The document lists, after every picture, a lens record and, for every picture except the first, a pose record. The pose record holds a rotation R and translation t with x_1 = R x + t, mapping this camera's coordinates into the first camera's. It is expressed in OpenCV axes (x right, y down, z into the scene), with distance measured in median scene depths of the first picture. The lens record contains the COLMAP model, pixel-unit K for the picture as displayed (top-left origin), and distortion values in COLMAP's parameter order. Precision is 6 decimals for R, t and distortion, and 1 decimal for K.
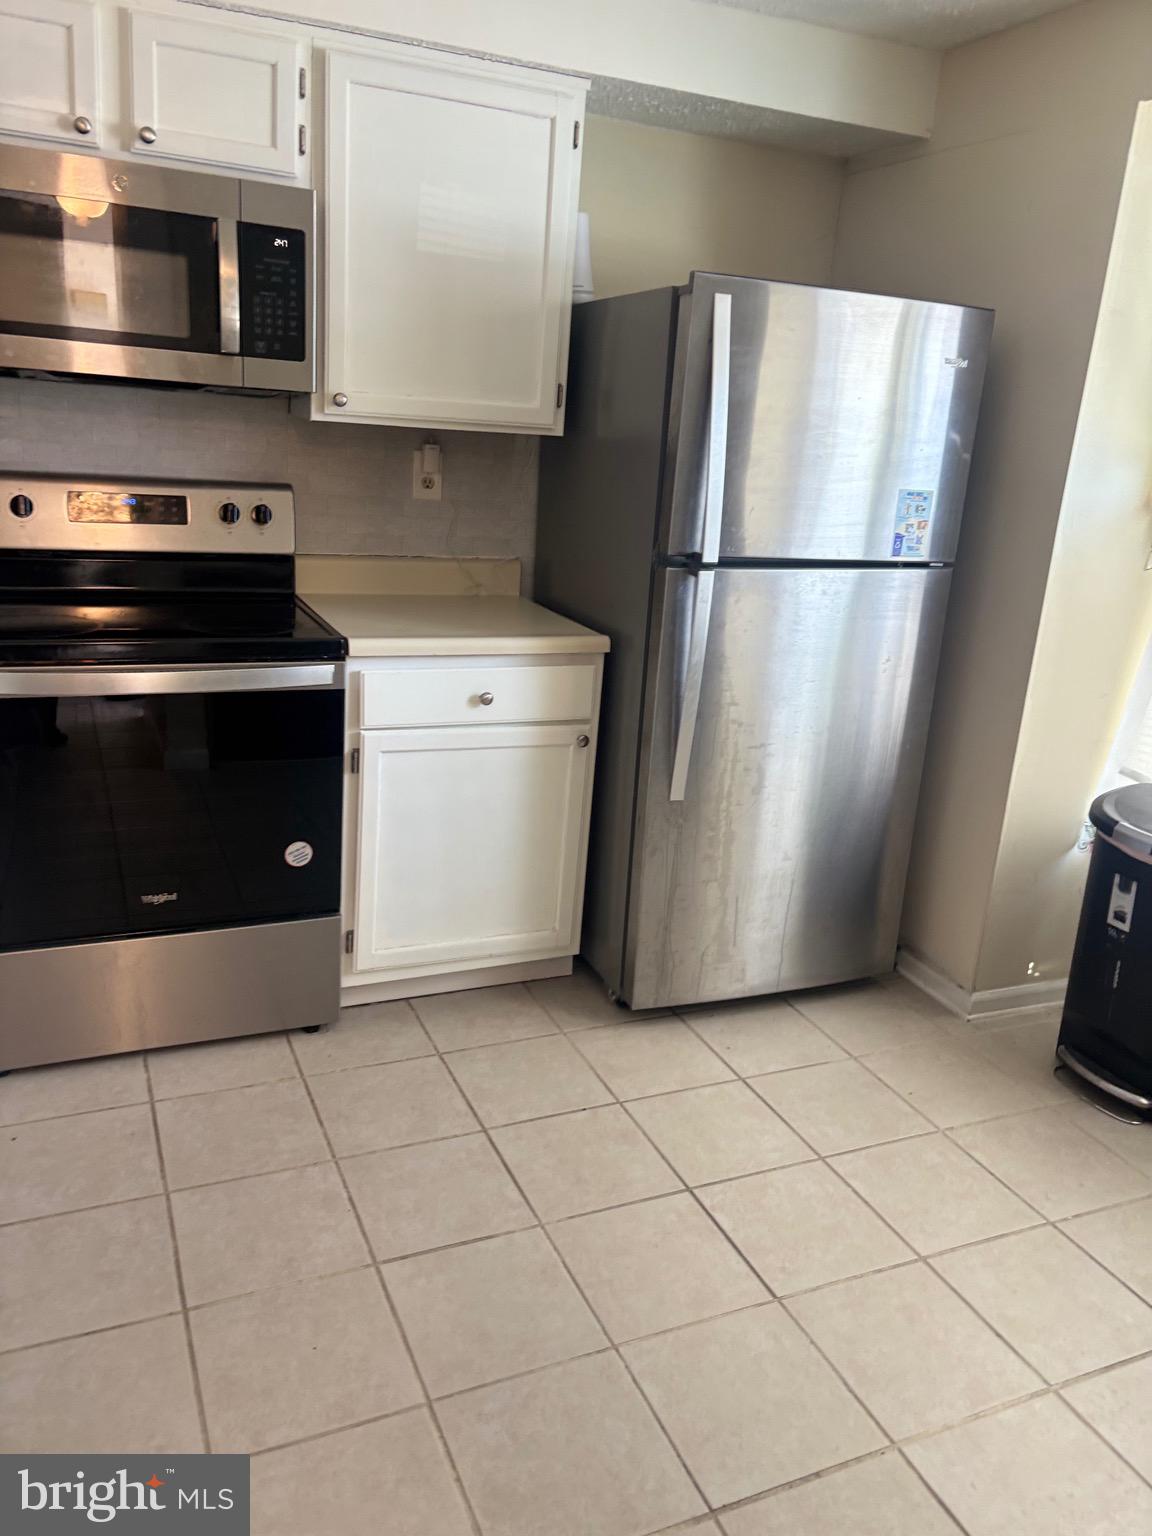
lens RADIAL K [[1149.9, 0, 576.0], [0, 1149.9, 768.0], [0, 0, 1]] dist [0.008074, 0.000573]
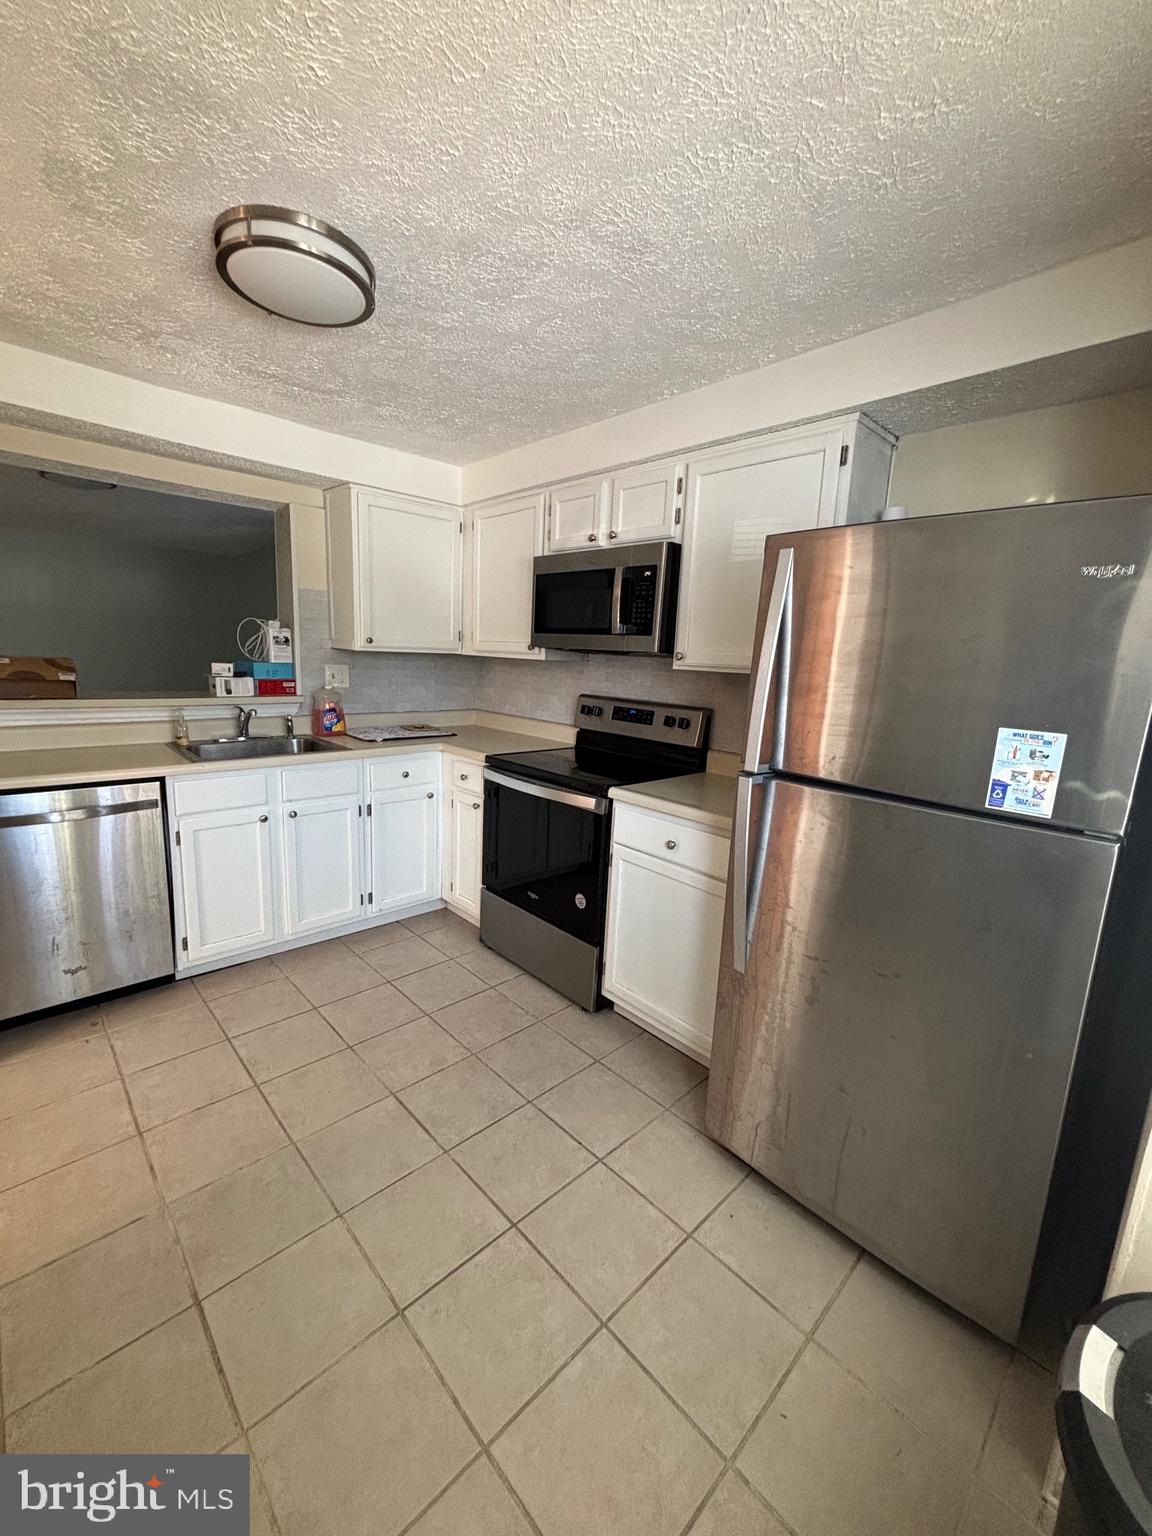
lens RADIAL K [[608.9, 0, 576.0], [0, 608.9, 768.0], [0, 0, 1]] dist [-0.000084, -0.005916]
pose [[0.347702, 0.123386, -0.929451, 0.604127], [-0.298750, 0.954215, 0.014912, -0.133622], [0.888736, 0.272488, 0.368644, 0.591777]]
